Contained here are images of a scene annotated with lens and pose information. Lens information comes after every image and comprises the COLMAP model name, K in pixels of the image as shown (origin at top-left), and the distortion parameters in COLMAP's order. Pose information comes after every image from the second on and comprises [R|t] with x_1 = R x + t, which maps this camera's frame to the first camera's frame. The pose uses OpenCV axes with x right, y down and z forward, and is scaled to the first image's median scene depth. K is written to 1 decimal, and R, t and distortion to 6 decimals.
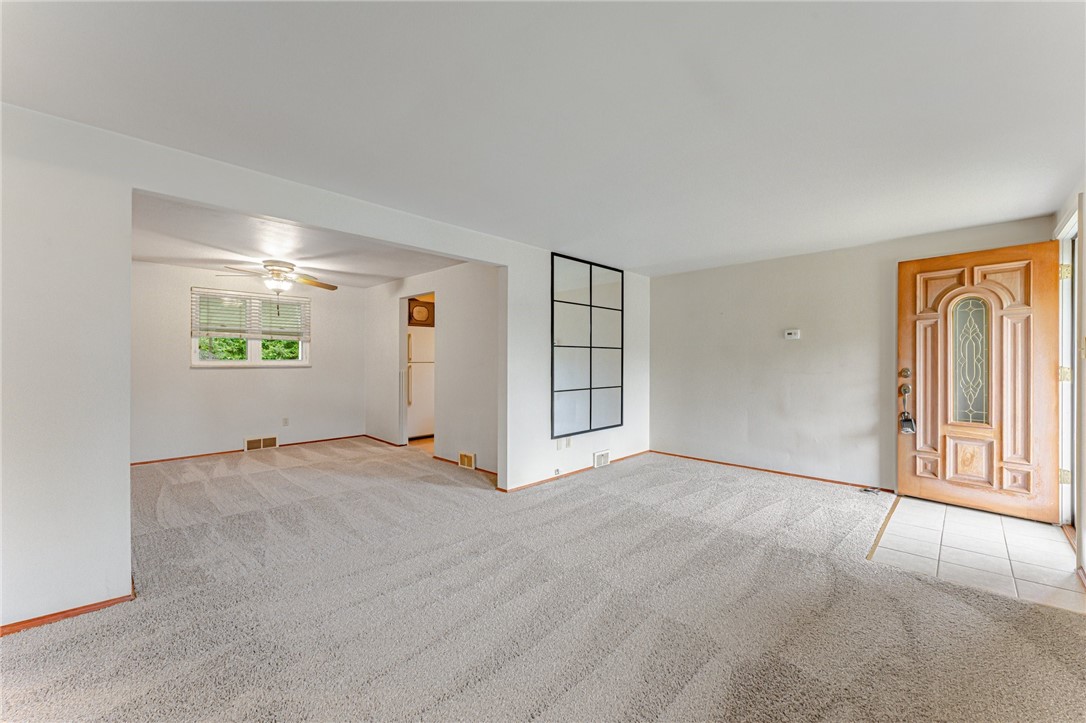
lens RADIAL K [[435.5, 0, 540.6], [0, 435.5, 358.5], [0, 0, 1]] dist [-0.001602, -0.000112]
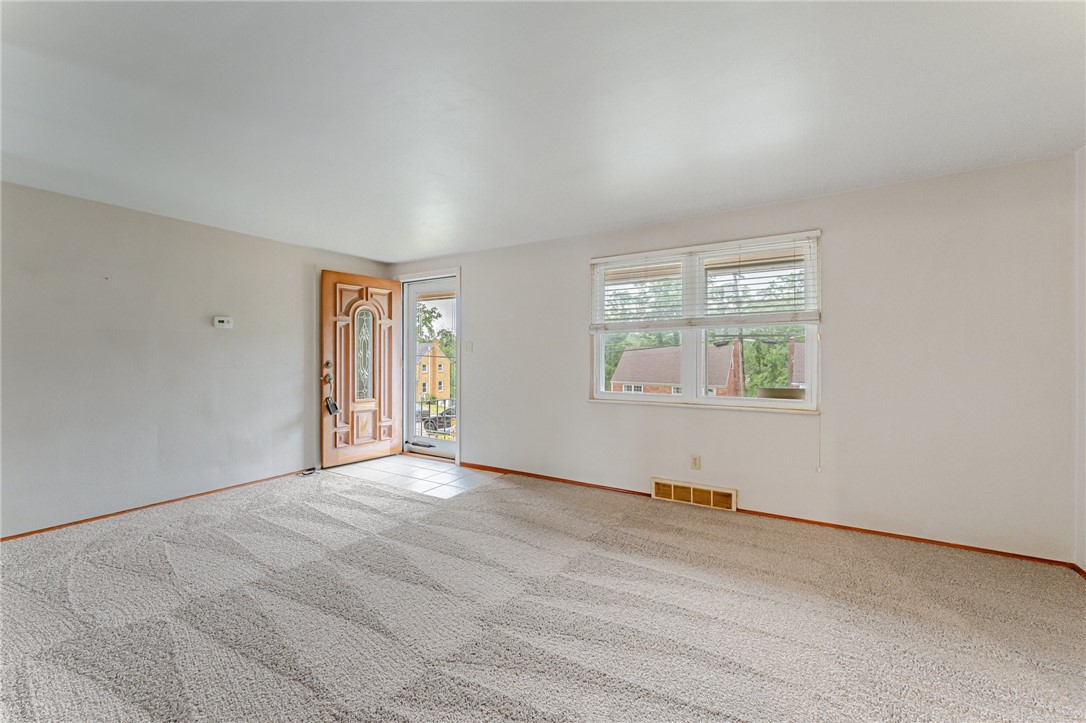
lens RADIAL K [[435.5, 0, 540.6], [0, 435.5, 358.5], [0, 0, 1]] dist [-0.001602, -0.000112]
pose [[-0.230574, -0.008154, 0.973021, -0.456034], [-0.007594, 0.999950, 0.006580, 0.004665], [-0.973025, -0.005872, -0.230624, 0.714403]]
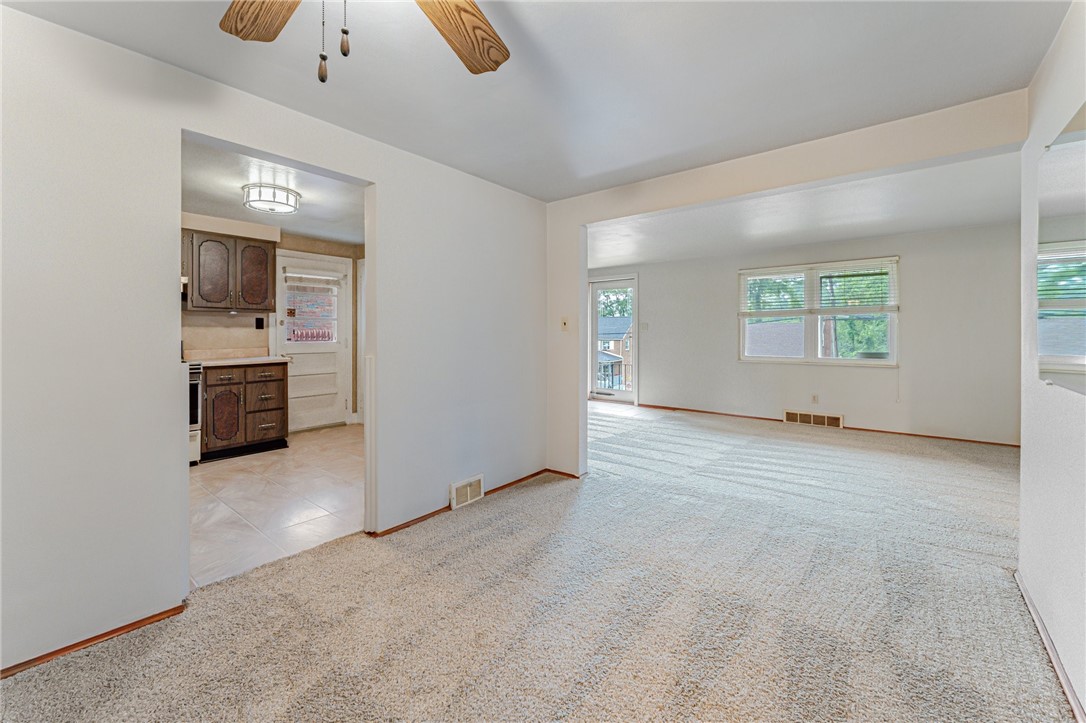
lens RADIAL K [[445.7, 0, 538.0], [0, 445.7, 333.7], [0, 0, 1]] dist [-0.000682, -0.000067]
pose [[-0.083901, -0.004452, 0.996464, -1.054170], [-0.005859, 0.999975, 0.003974, 0.006924], [-0.996457, -0.005505, -0.083925, 1.236877]]
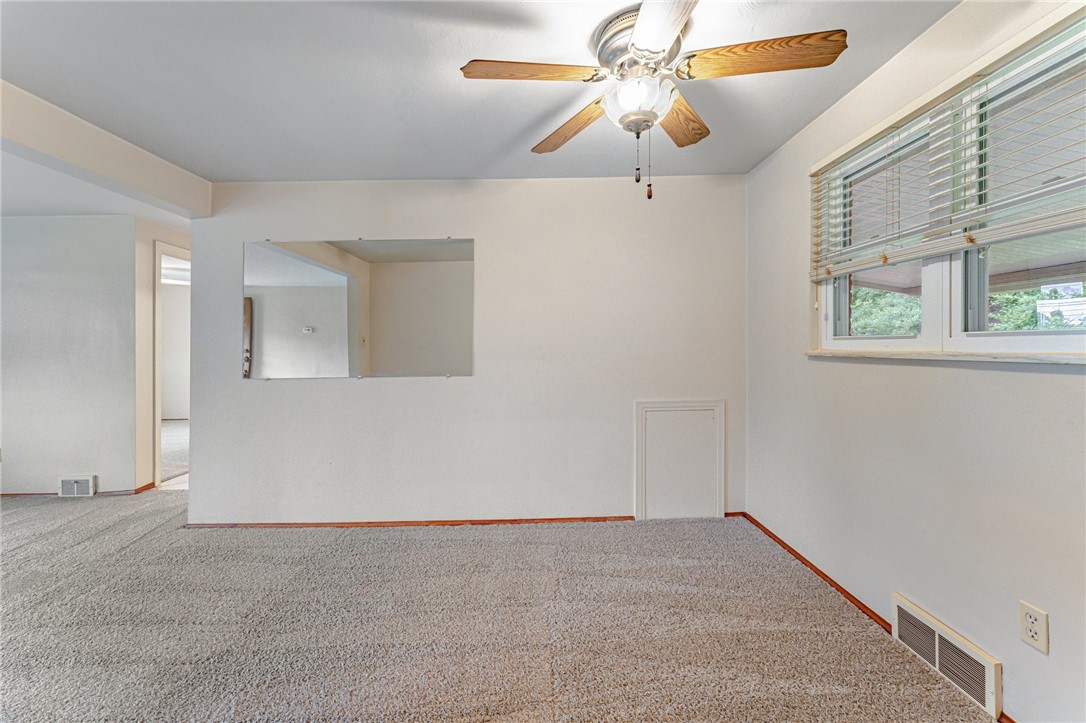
lens RADIAL K [[440.4, 0, 547.7], [0, 440.4, 349.3], [0, 0, 1]] dist [0.000697, 0.000068]
pose [[-0.690744, 0.009803, -0.723033, -0.430709], [0.010637, 0.999938, 0.003395, 0.012571], [0.723021, -0.005345, -0.690805, 1.548802]]
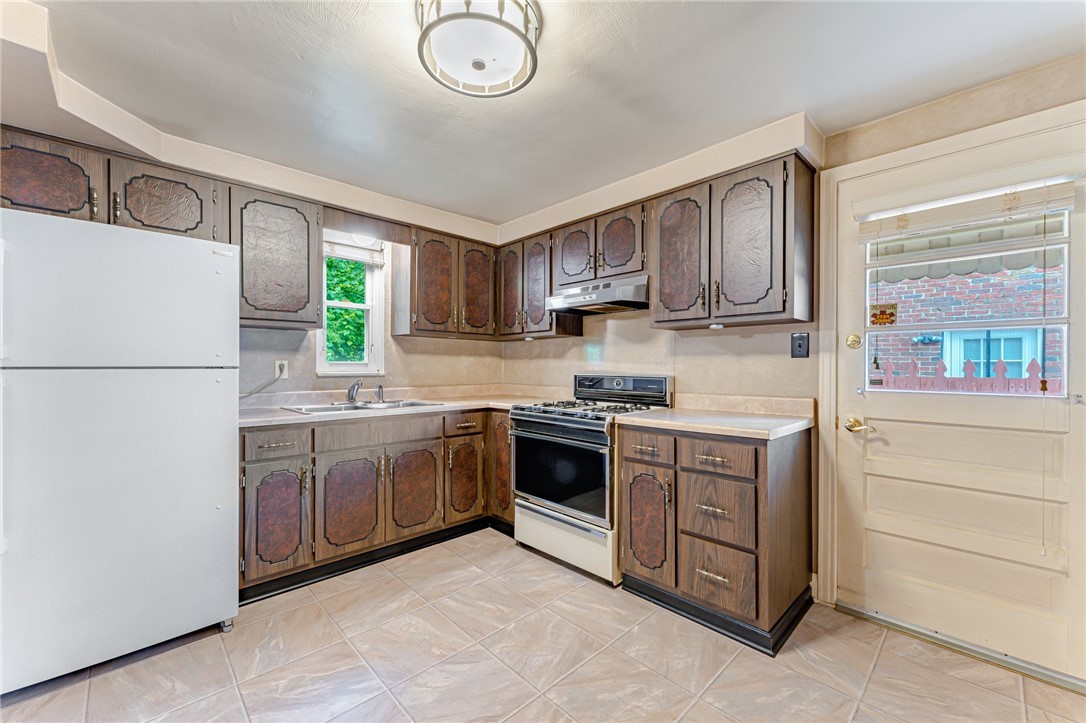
lens RADIAL K [[435.9, 0, 537.3], [0, 435.9, 366.4], [0, 0, 1]] dist [0.000287, 0.000074]
pose [[0.999388, 0.000400, -0.034967, -0.020422], [-0.000085, 0.999959, 0.009034, 0.010272], [0.034969, -0.009025, 0.999348, 1.338613]]
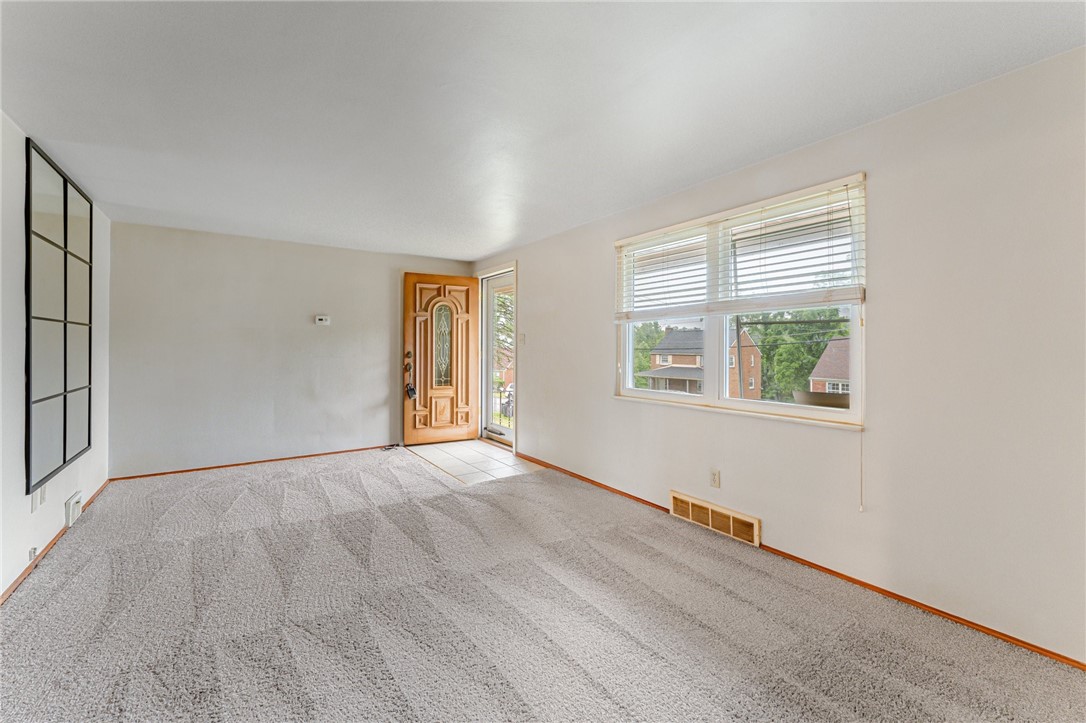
lens RADIAL K [[440.8, 0, 543.9], [0, 440.8, 347.8], [0, 0, 1]] dist [-0.001633, -0.000360]
pose [[0.181857, -0.004493, 0.983315, -0.440522], [-0.008364, 0.999946, 0.006115, -0.000415], [-0.983289, -0.009337, 0.181810, 0.338606]]
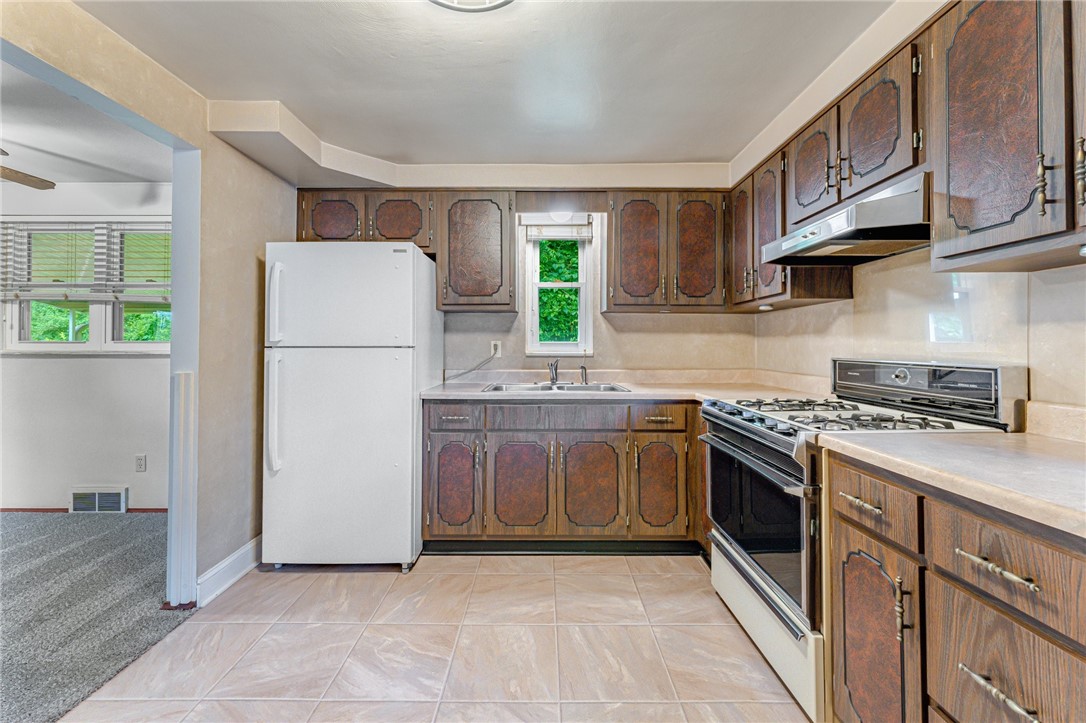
lens RADIAL K [[441.1, 0, 539.6], [0, 441.1, 340.1], [0, 0, 1]] dist [-0.000144, 0.000009]
pose [[0.696332, -0.010129, -0.717649, 0.162745], [0.005731, 0.999947, -0.008553, 0.012917], [0.717697, 0.001843, 0.696353, 1.544912]]
